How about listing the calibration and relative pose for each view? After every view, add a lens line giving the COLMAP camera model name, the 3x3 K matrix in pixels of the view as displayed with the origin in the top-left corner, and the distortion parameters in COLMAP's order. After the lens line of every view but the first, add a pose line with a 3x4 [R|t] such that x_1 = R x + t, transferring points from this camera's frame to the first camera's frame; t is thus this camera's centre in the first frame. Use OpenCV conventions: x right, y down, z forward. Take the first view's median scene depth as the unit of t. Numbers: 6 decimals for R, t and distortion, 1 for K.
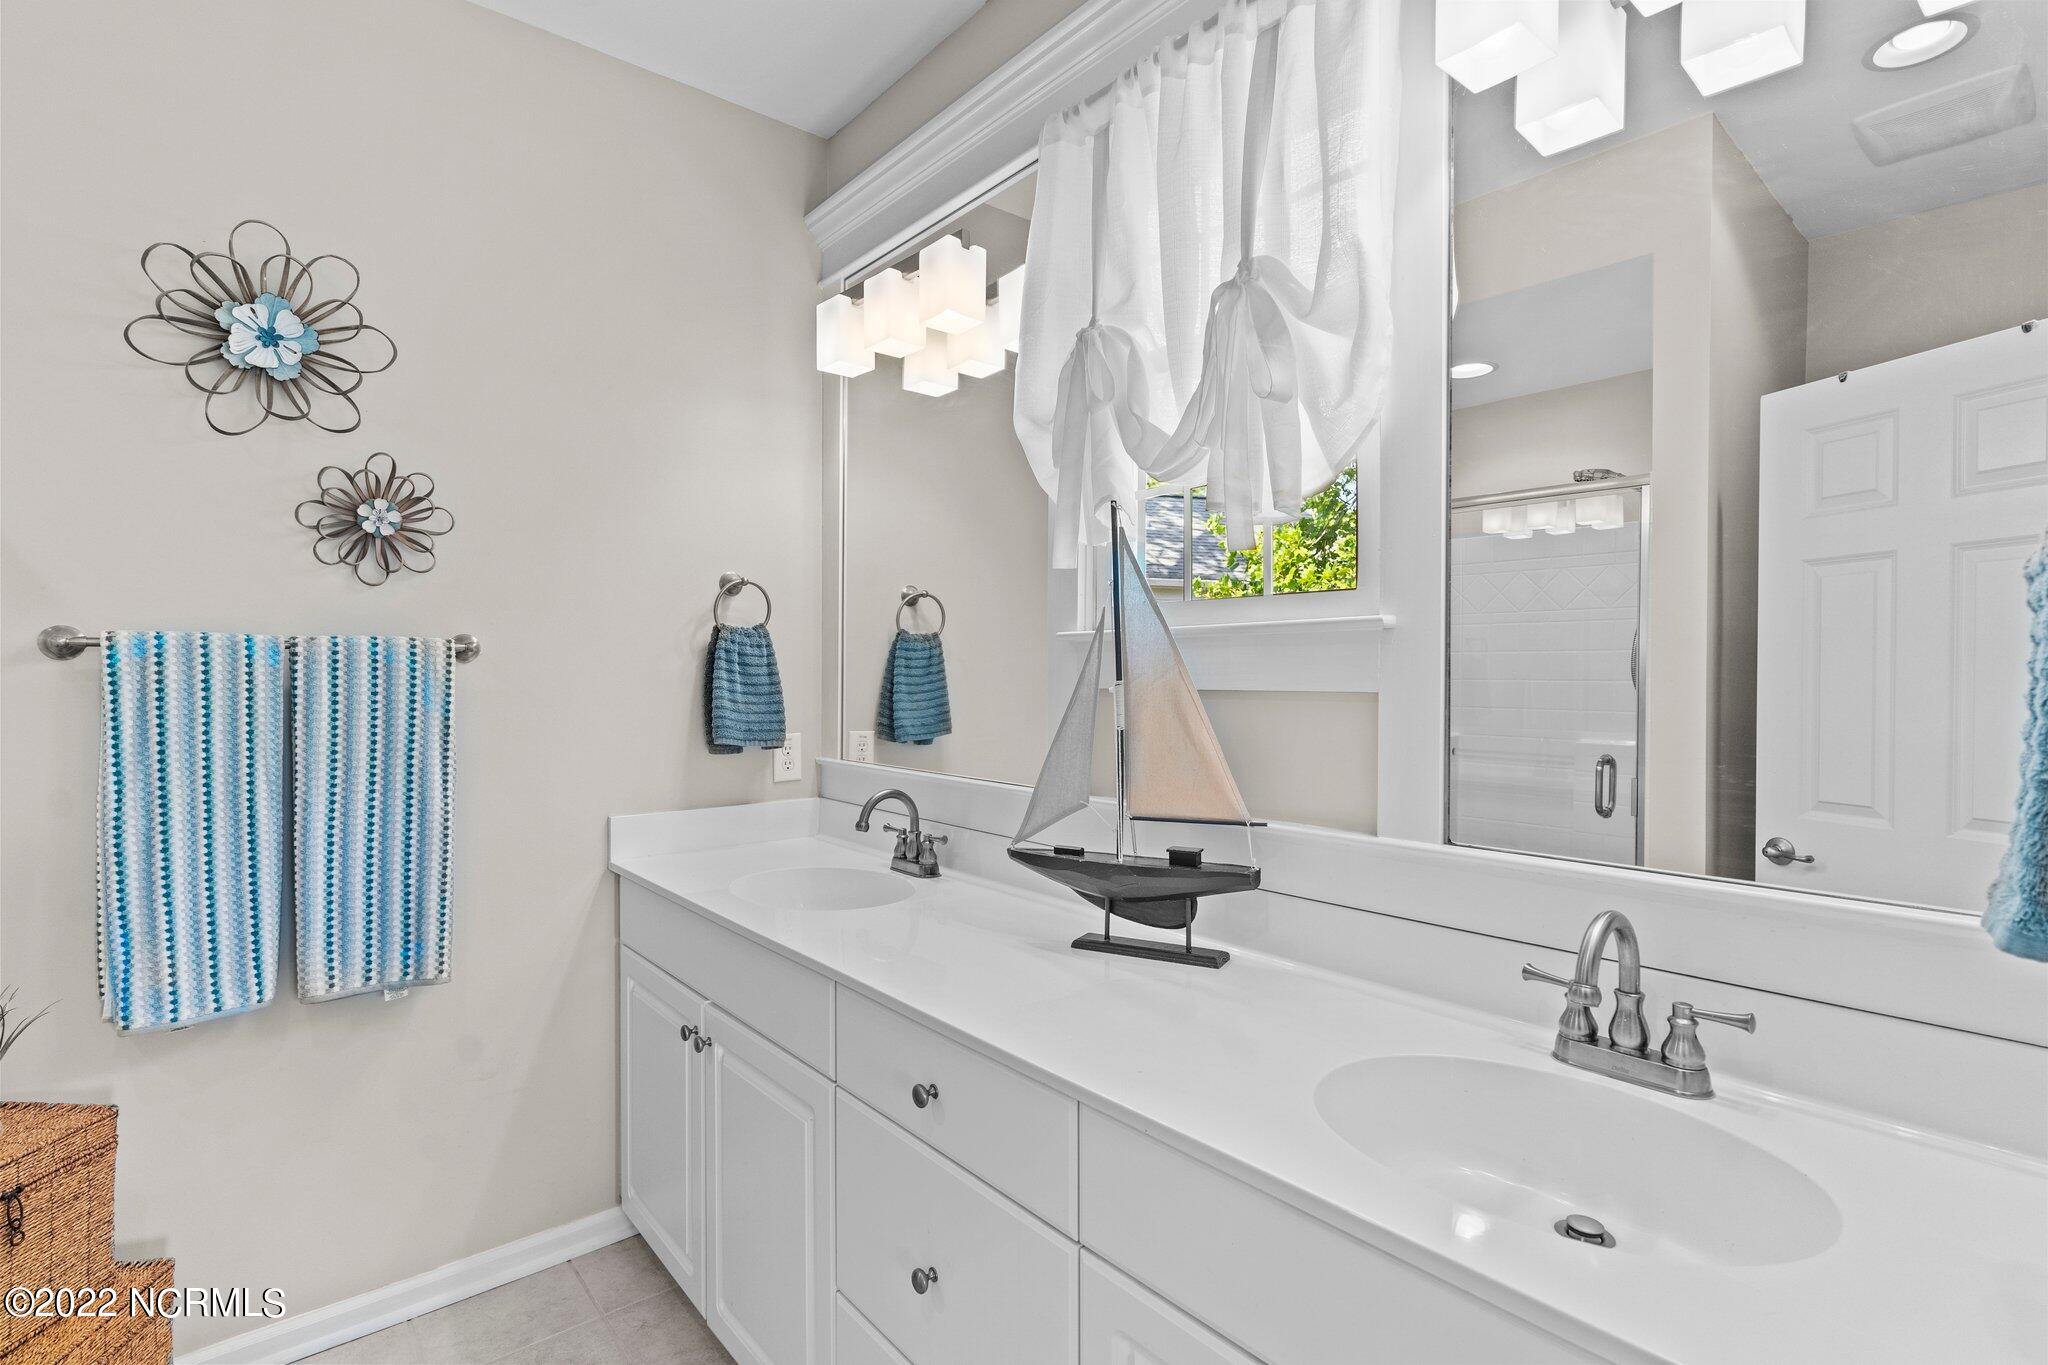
lens RADIAL K [[982.5, 0, 1024.0], [0, 982.5, 682.5], [0, 0, 1]] dist [-0.000511, 0.000296]
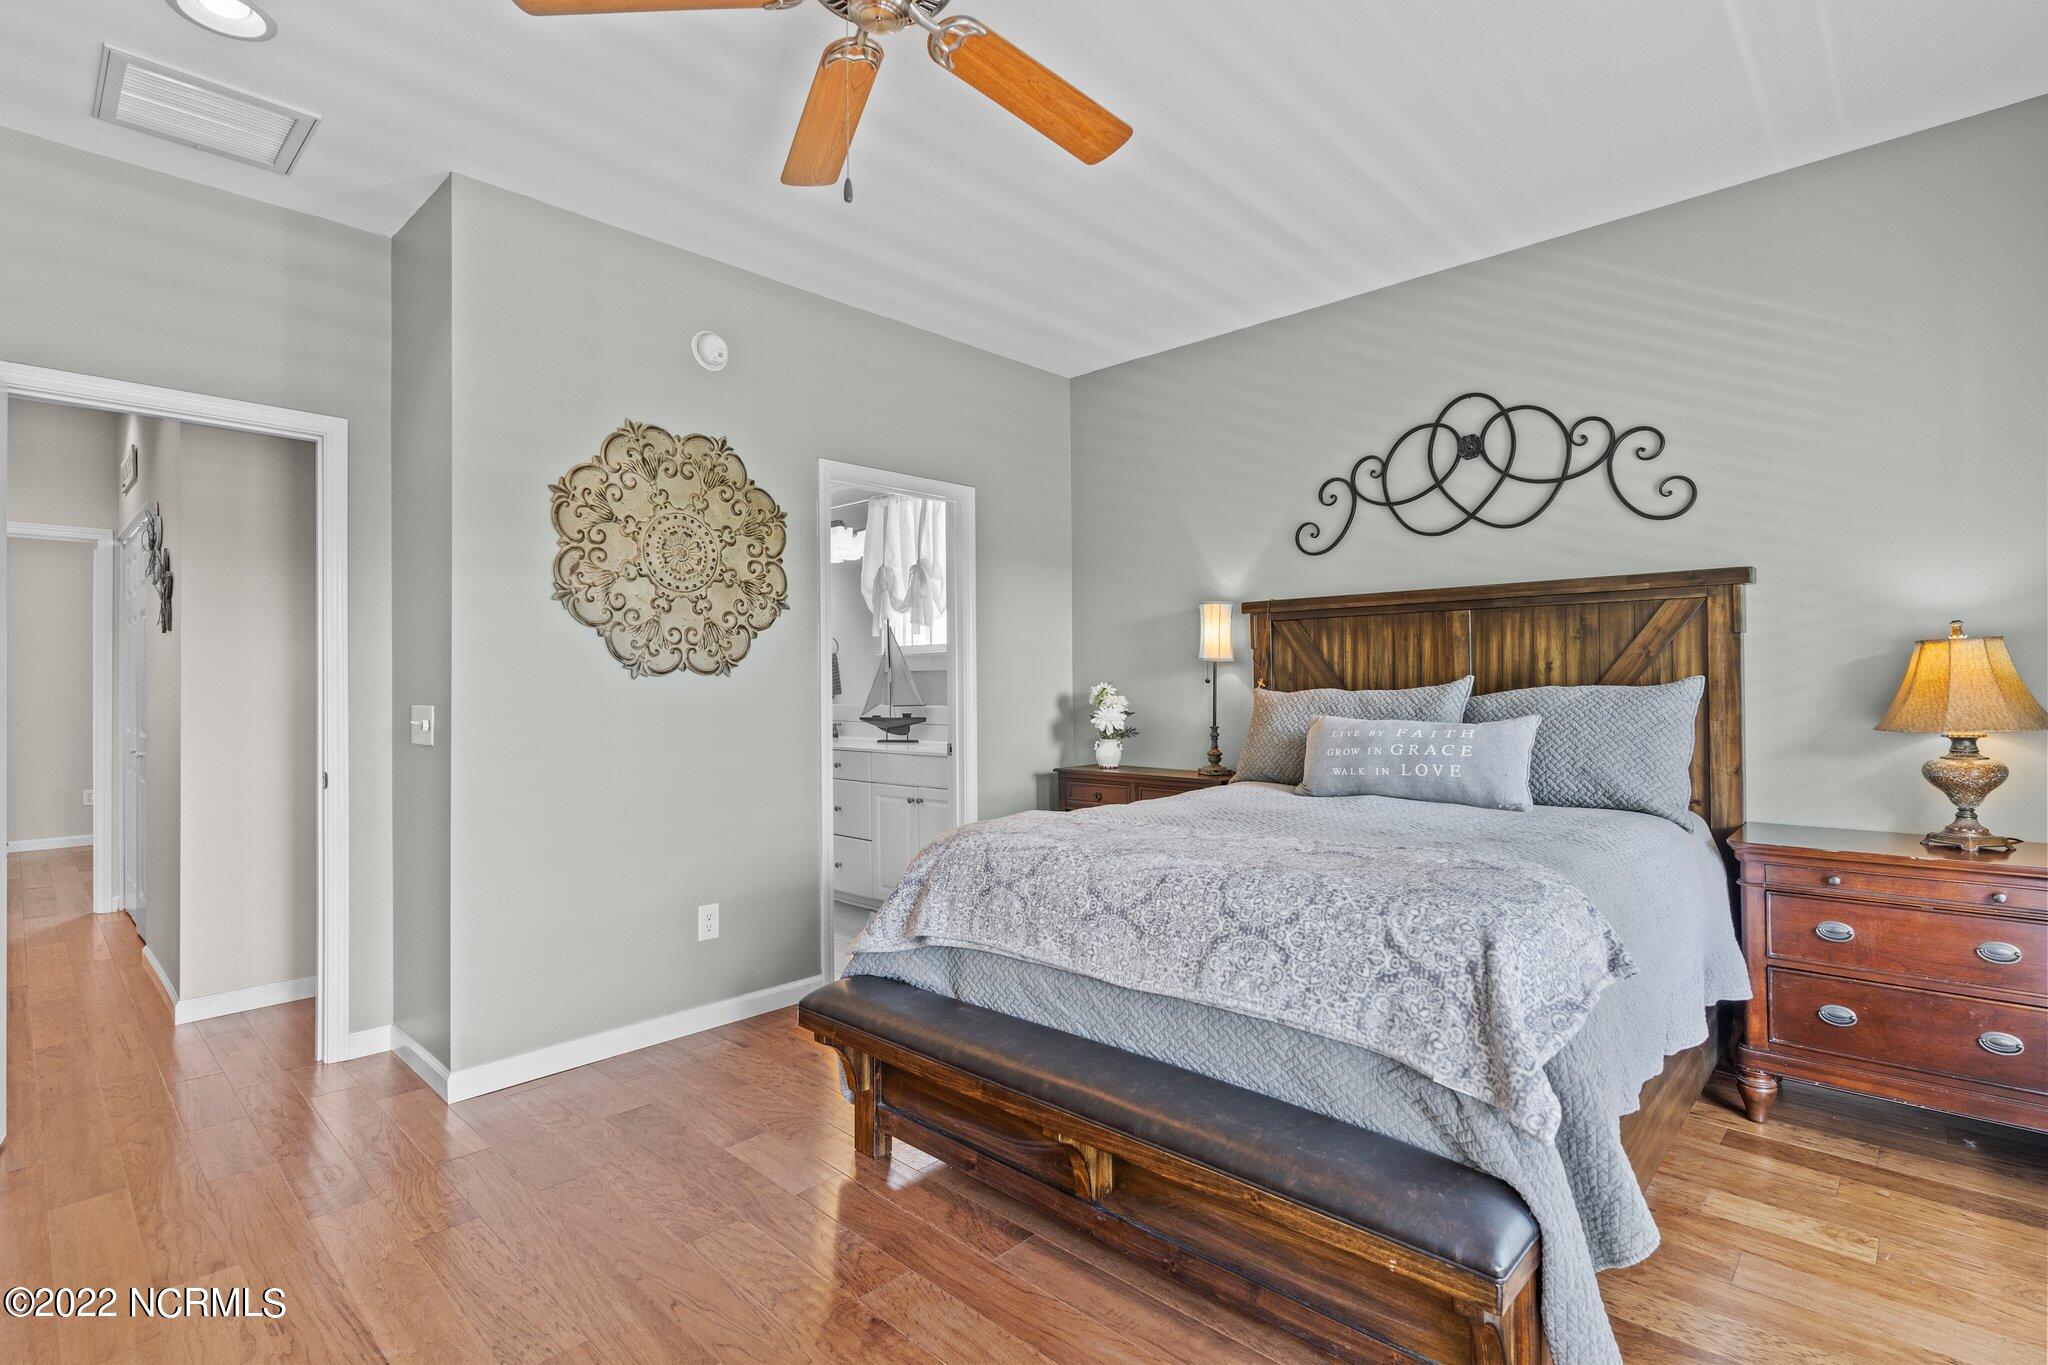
lens RADIAL K [[982.5, 0, 1024.0], [0, 982.5, 682.5], [0, 0, 1]] dist [-0.000511, 0.000296]
pose [[0.991694, -0.004311, 0.128547, 0.122487], [0.005736, 0.999926, -0.010718, 0.093960], [-0.128491, 0.011367, 0.991646, -2.639798]]
